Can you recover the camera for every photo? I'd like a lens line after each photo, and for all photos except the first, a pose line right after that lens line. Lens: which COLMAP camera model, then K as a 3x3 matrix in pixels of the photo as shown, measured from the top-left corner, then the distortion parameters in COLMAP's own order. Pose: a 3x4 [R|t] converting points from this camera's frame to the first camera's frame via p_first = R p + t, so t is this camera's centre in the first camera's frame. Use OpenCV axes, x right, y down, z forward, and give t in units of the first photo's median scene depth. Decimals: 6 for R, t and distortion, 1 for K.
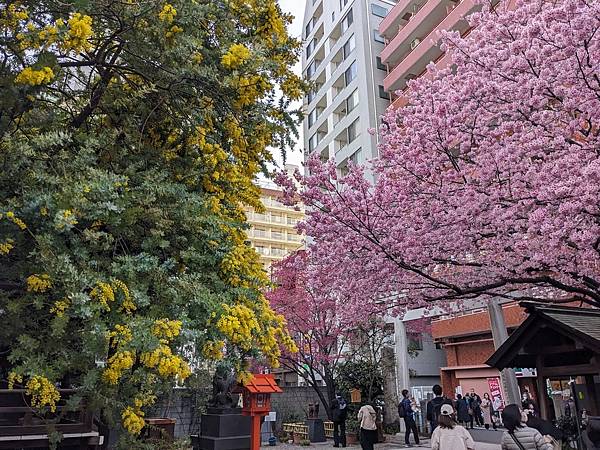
lens RADIAL K [[463.8, 0, 300.0], [0, 463.8, 227.2], [0, 0, 1]] dist [0.053220, -0.069721]
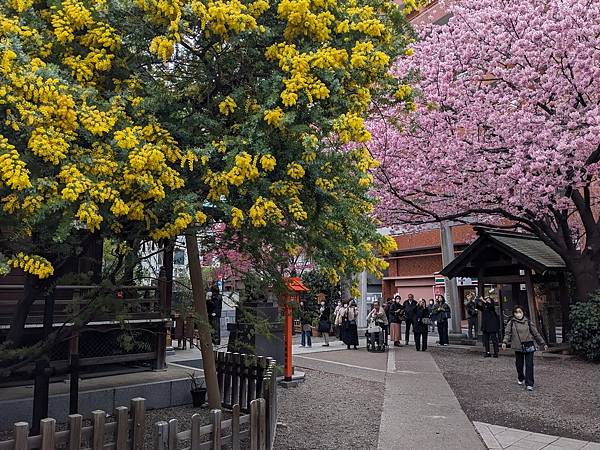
lens RADIAL K [[463.8, 0, 300.0], [0, 463.8, 227.2], [0, 0, 1]] dist [0.053220, -0.069721]
pose [[0.990037, 0.029134, 0.137759, -0.435005], [-0.054040, 0.982055, 0.180684, -0.103347], [-0.130023, -0.186329, 0.973846, -0.413305]]
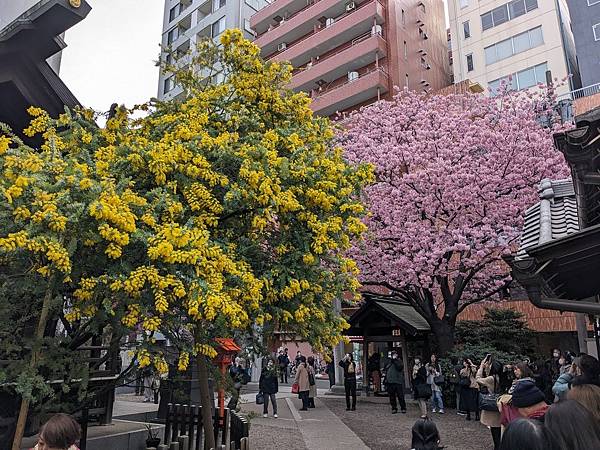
lens RADIAL K [[463.8, 0, 300.0], [0, 463.8, 227.2], [0, 0, 1]] dist [0.053220, -0.069721]
pose [[0.917426, 0.112320, 0.381724, -0.856550], [-0.141342, 0.988759, 0.048761, -0.266746], [-0.371957, -0.098688, 0.922989, -0.792702]]
